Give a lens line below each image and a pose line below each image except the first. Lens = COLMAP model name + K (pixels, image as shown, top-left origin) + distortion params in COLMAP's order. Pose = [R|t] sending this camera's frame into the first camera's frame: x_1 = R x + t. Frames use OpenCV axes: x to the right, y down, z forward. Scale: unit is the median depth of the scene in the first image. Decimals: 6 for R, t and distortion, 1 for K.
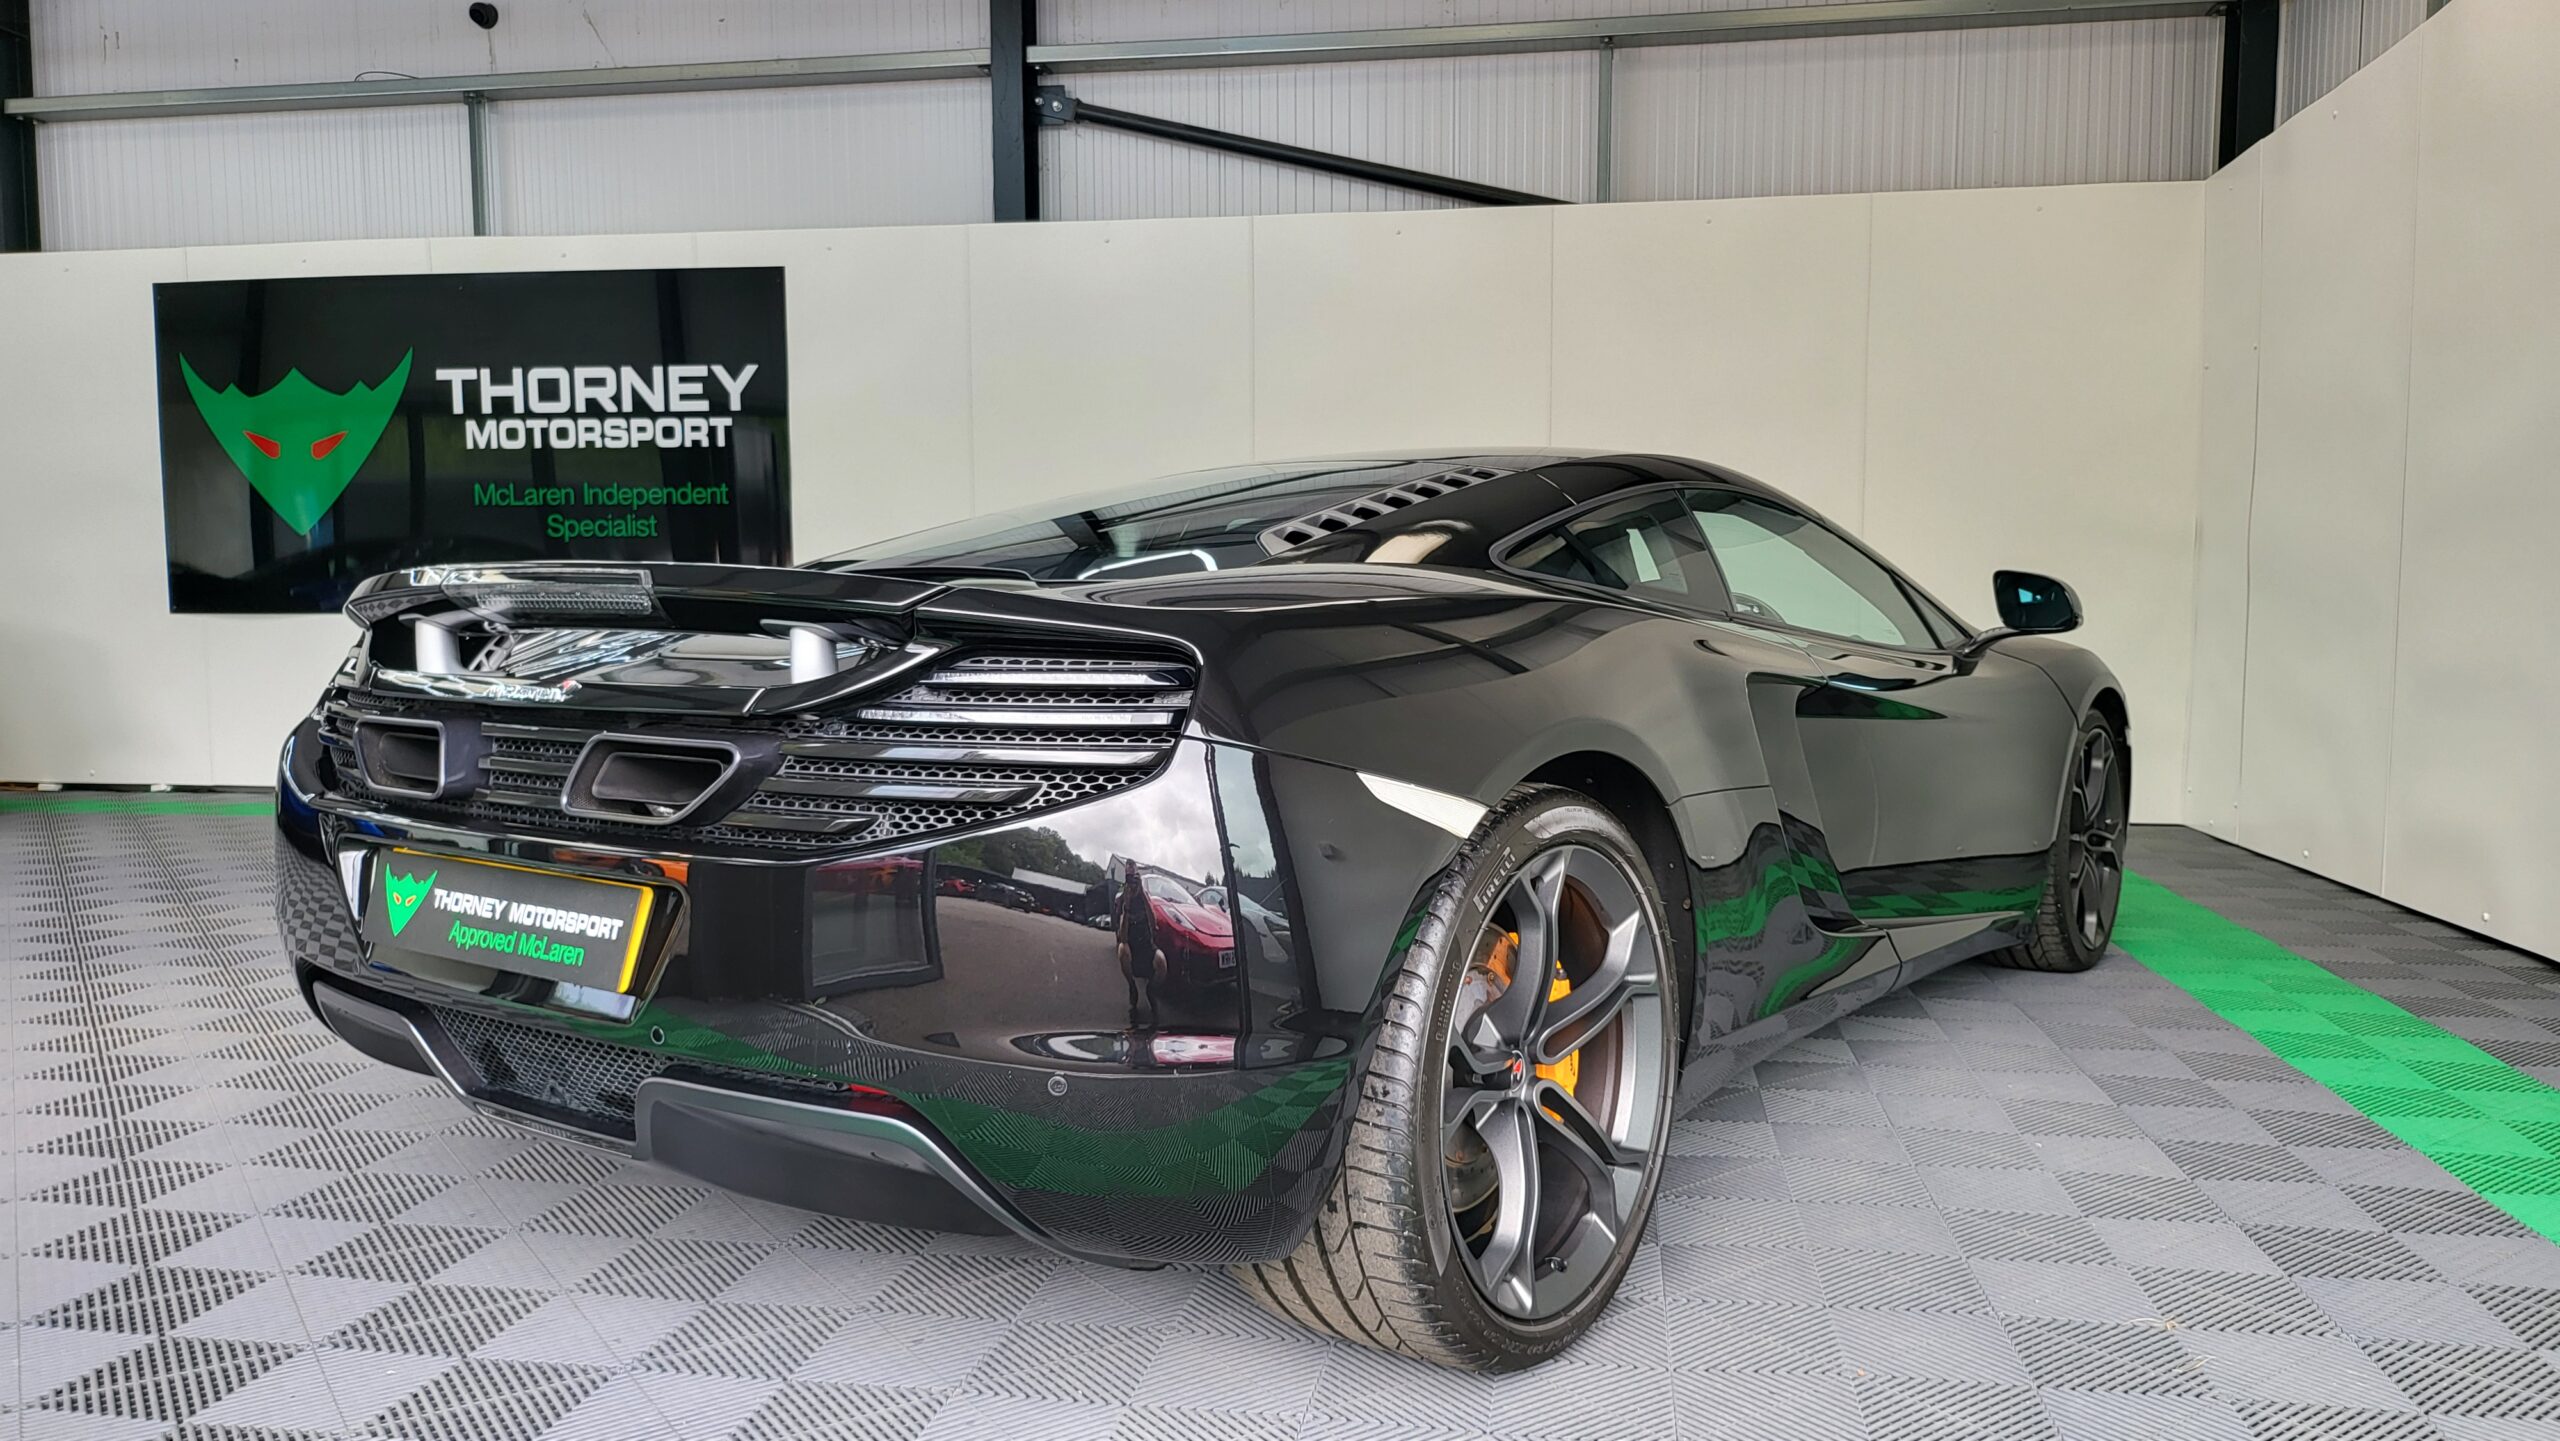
lens RADIAL K [[1791.2, 0, 1301.4], [0, 1791.2, 721.2], [0, 0, 1]] dist [0.088724, -0.105205]
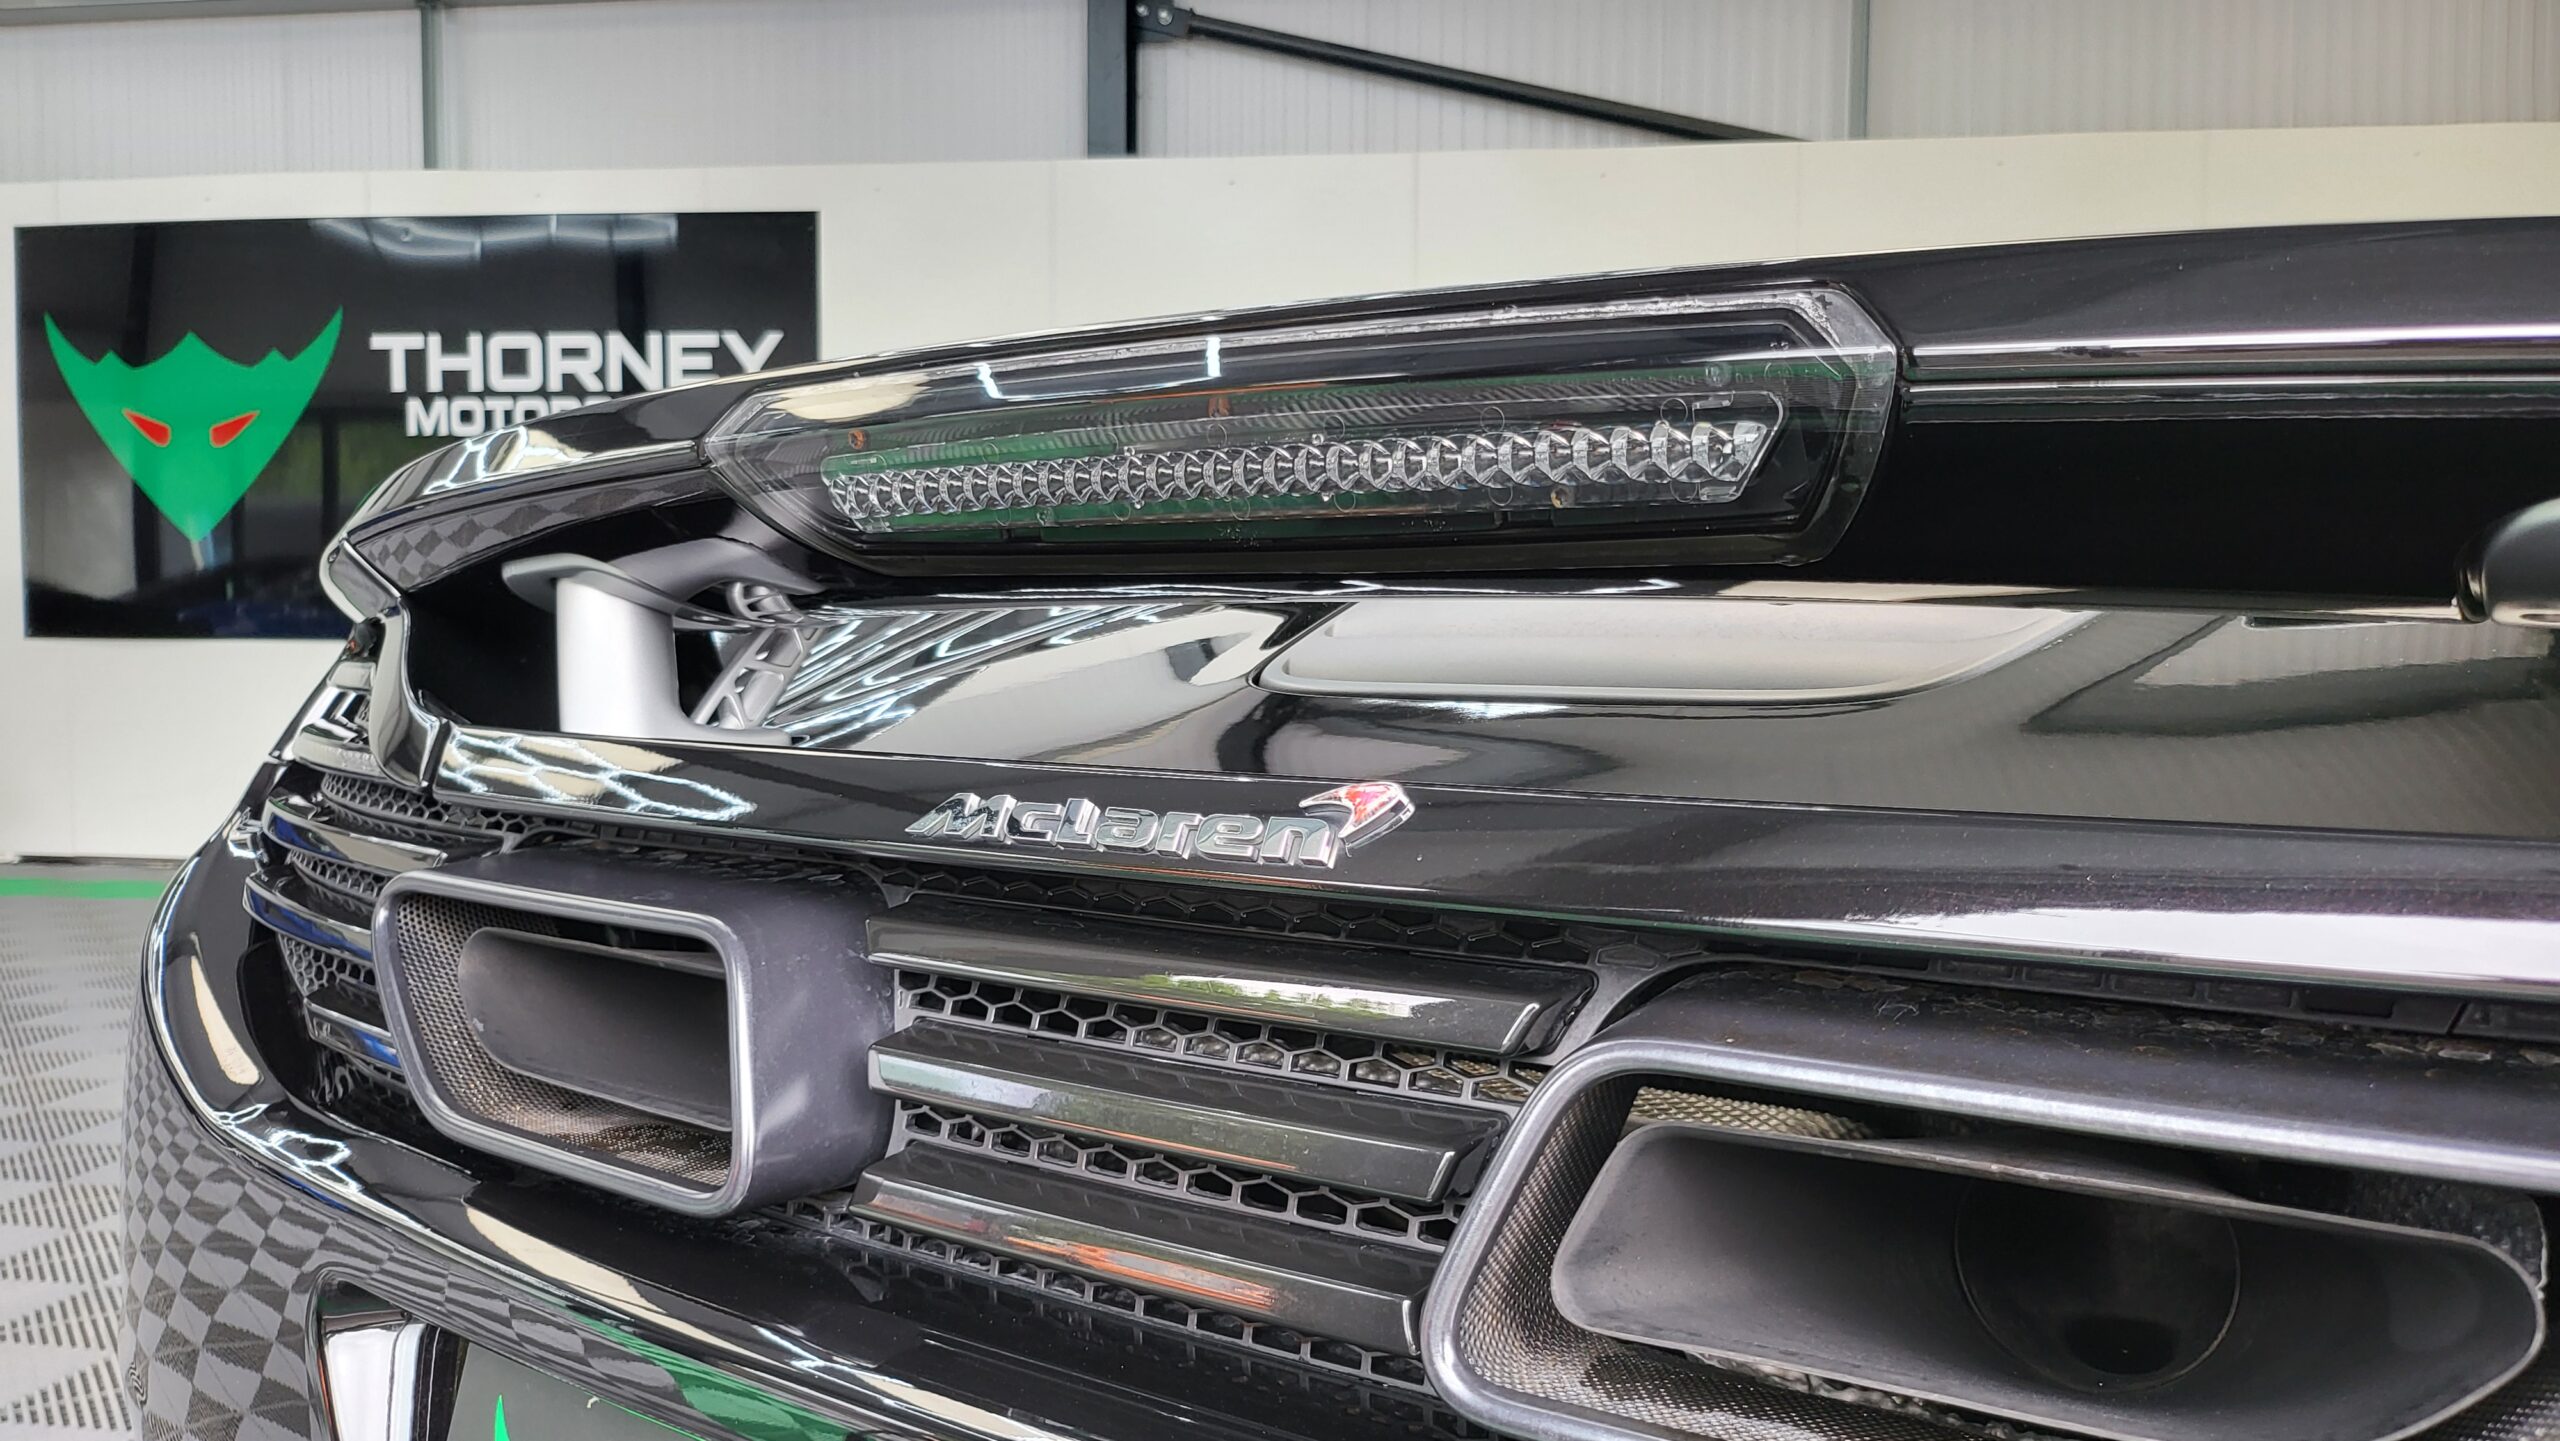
lens RADIAL K [[1803.8, 0, 1297.7], [0, 1803.8, 709.8], [0, 0, 1]] dist [0.083200, -0.101423]
pose [[0.999086, 0.005858, 0.042331, -0.105061], [-0.004530, 0.999497, -0.031397, -0.006040], [-0.042494, 0.031177, 0.998610, 0.190038]]
